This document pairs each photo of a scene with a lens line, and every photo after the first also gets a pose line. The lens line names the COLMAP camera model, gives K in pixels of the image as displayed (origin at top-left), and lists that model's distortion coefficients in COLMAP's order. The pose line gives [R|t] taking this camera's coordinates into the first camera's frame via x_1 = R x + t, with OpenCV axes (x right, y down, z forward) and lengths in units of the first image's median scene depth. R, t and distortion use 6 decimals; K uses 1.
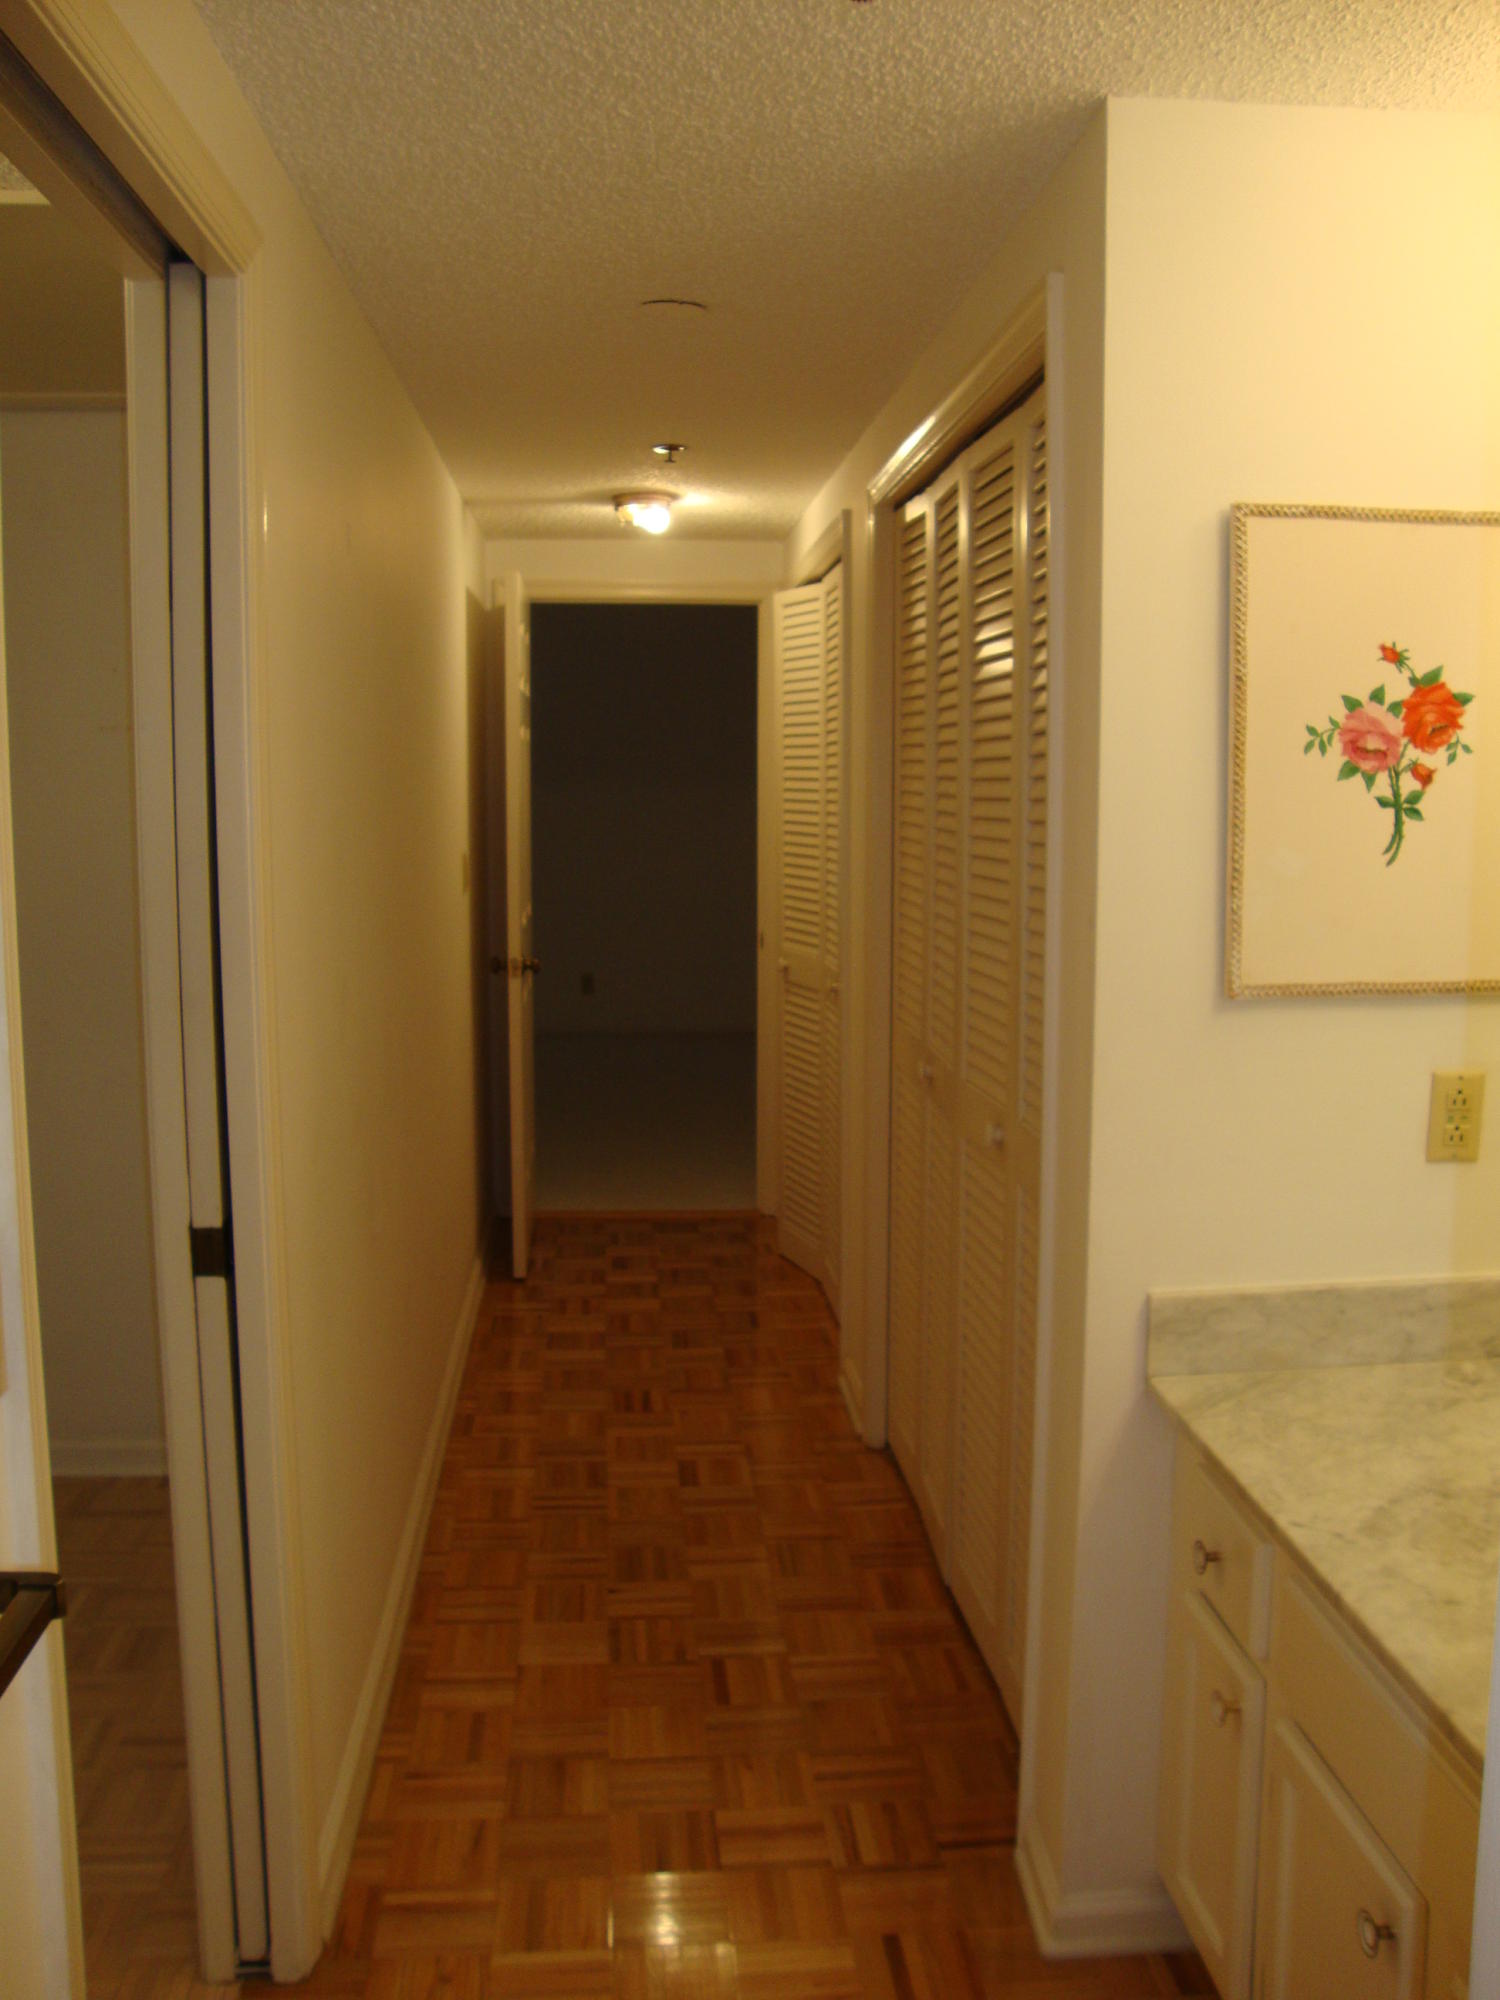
lens RADIAL K [[1779.6, 0, 750.3], [0, 1779.6, 997.8], [0, 0, 1]] dist [-0.198881, 0.182207]
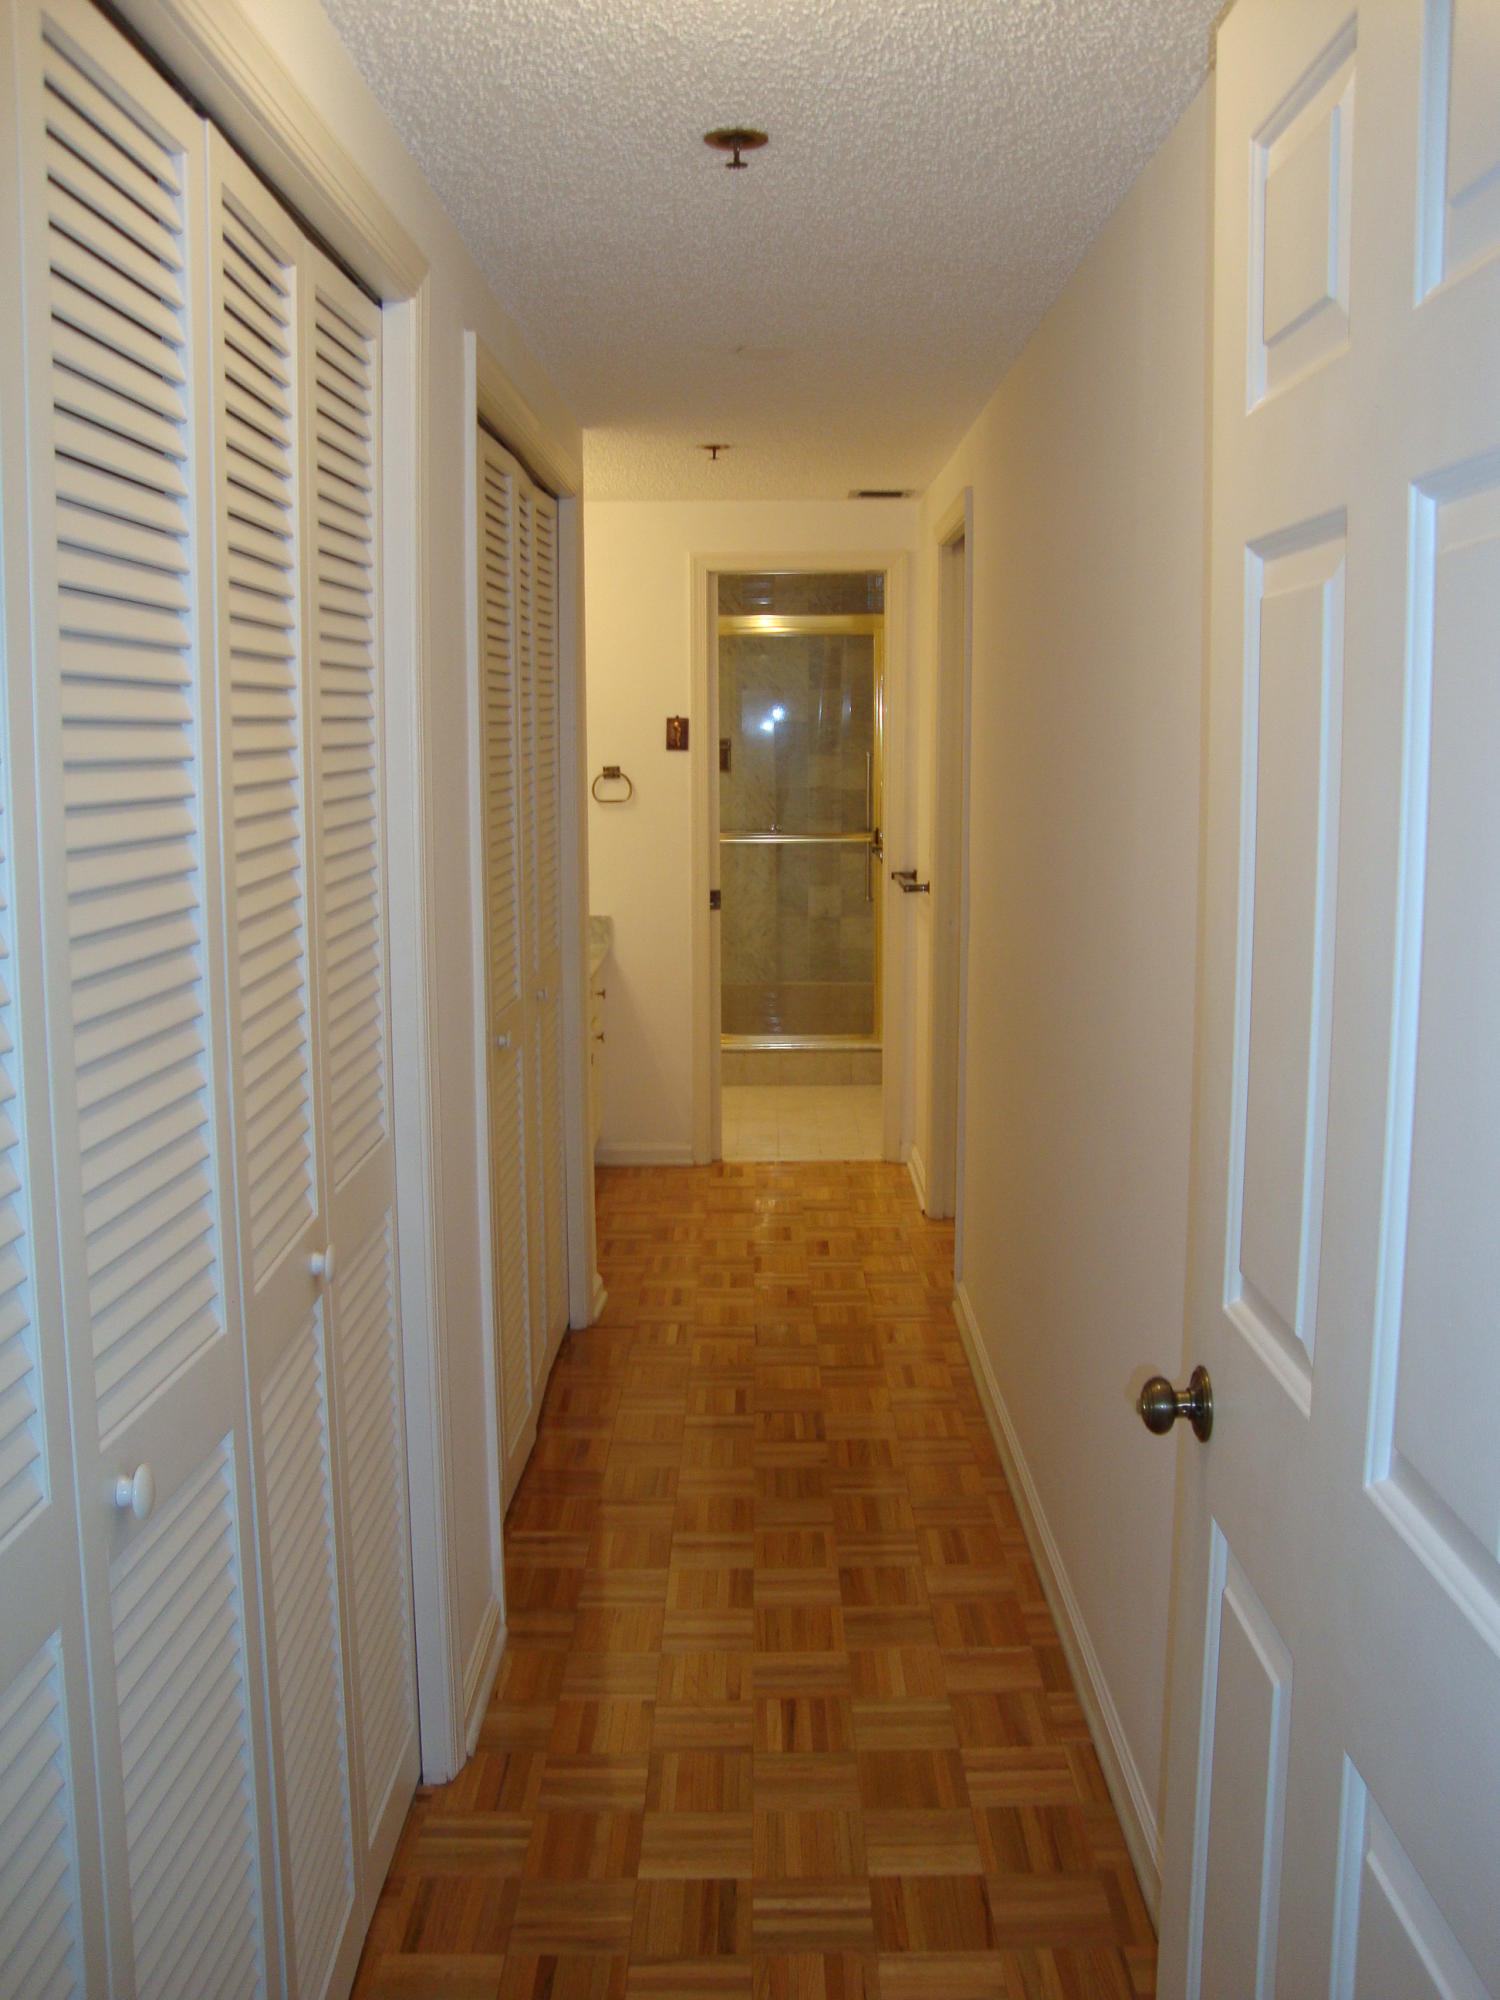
lens RADIAL K [[1779.6, 0, 753.5], [0, 1779.6, 987.1], [0, 0, 1]] dist [-0.198881, 0.182207]
pose [[-0.996517, 0.001064, 0.083388, -0.126191], [0.023173, 0.964072, 0.264628, -0.251052], [-0.080111, 0.265638, -0.960739, 1.973223]]
